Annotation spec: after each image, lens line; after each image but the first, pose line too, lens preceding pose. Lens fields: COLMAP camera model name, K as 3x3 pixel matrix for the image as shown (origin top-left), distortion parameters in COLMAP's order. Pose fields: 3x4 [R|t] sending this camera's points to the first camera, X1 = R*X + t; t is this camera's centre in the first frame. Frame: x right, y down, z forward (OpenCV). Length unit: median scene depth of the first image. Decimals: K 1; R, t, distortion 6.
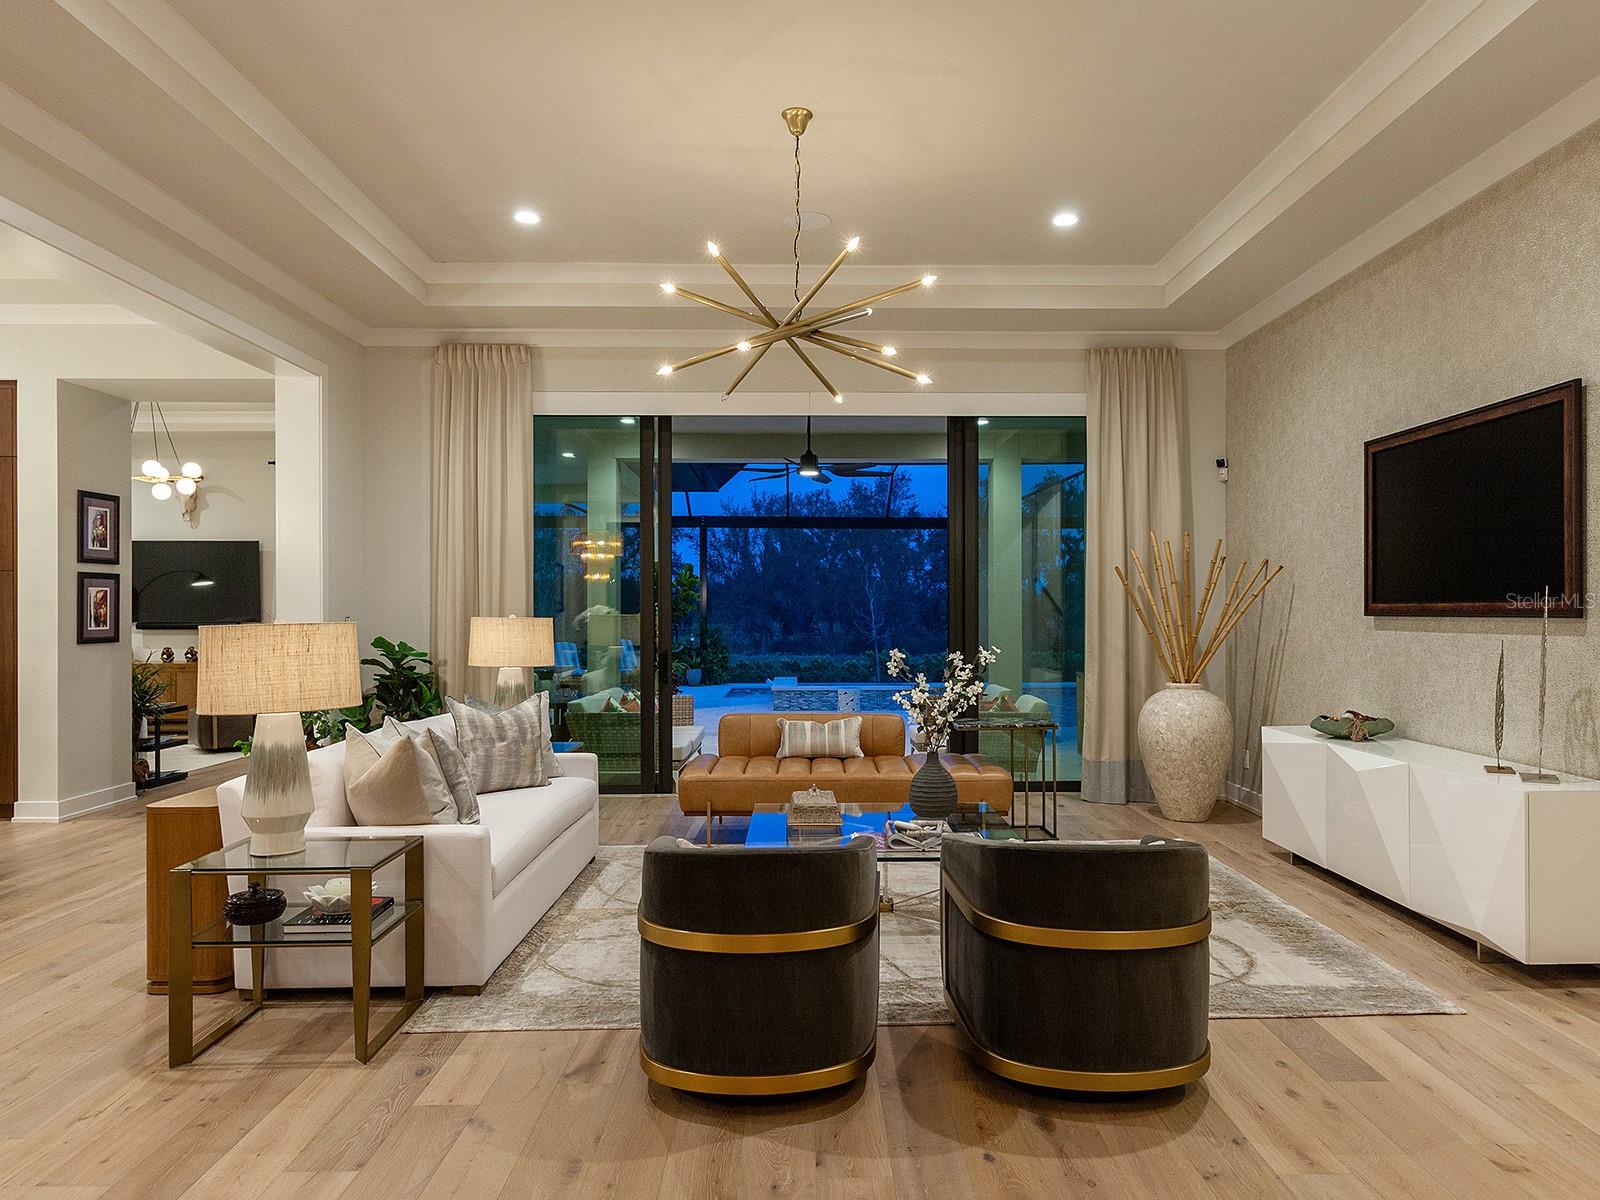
lens RADIAL K [[1108.1, 0, 800.0], [0, 1108.1, 600.0], [0, 0, 1]] dist [0.002654, 0.002047]
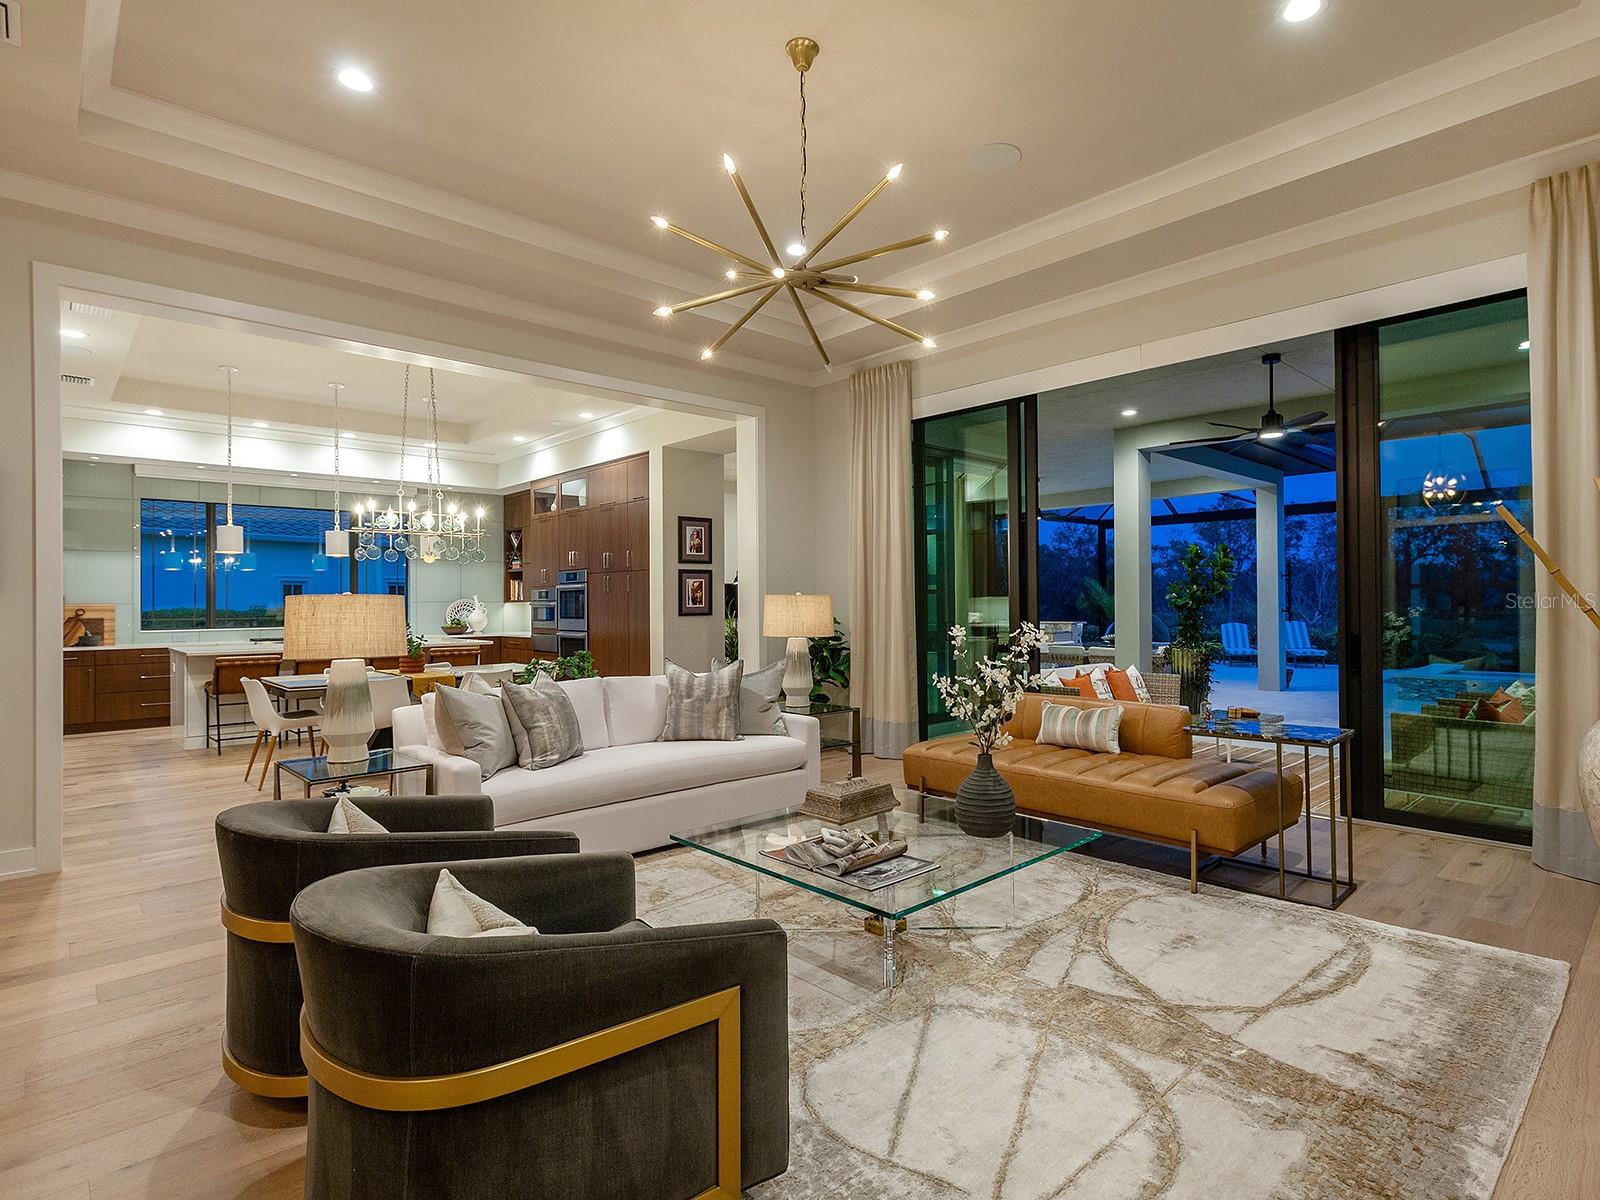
lens RADIAL K [[838.9, 0, 806.9], [0, 838.9, 591.5], [0, 0, 1]] dist [-0.002336, -0.000512]
pose [[0.678051, -0.013067, -0.734899, 0.384254], [0.014443, 0.999886, -0.004453, 0.015734], [0.734873, -0.007595, 0.678162, 0.393460]]
